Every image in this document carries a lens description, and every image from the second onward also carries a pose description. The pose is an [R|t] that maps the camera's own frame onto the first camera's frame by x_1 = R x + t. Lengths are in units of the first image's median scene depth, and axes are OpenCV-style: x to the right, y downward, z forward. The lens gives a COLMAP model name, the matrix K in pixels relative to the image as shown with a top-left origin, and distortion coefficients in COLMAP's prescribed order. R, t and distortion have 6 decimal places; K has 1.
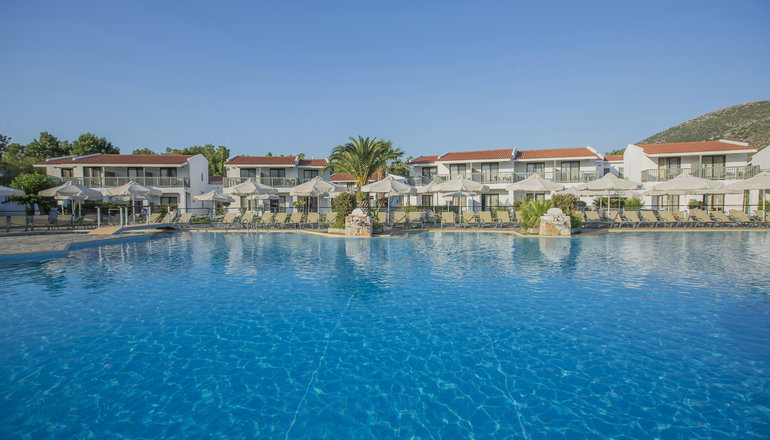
lens RADIAL K [[356.5, 0, 385.0], [0, 356.5, 219.7], [0, 0, 1]] dist [-0.019769, 0.001515]
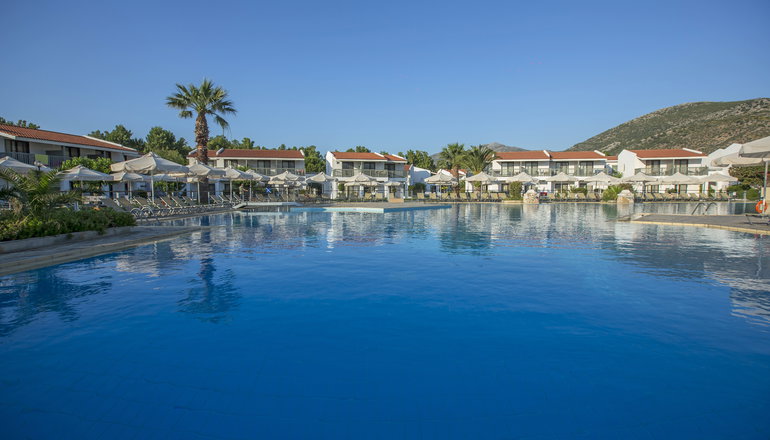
lens RADIAL K [[356.5, 0, 381.9], [0, 356.5, 220.4], [0, 0, 1]] dist [-0.019769, 0.001515]
pose [[0.995466, -0.002617, 0.095086, -0.415262], [-0.000141, 0.999580, 0.028987, 0.032137], [-0.095122, -0.028869, 0.995047, -0.338375]]
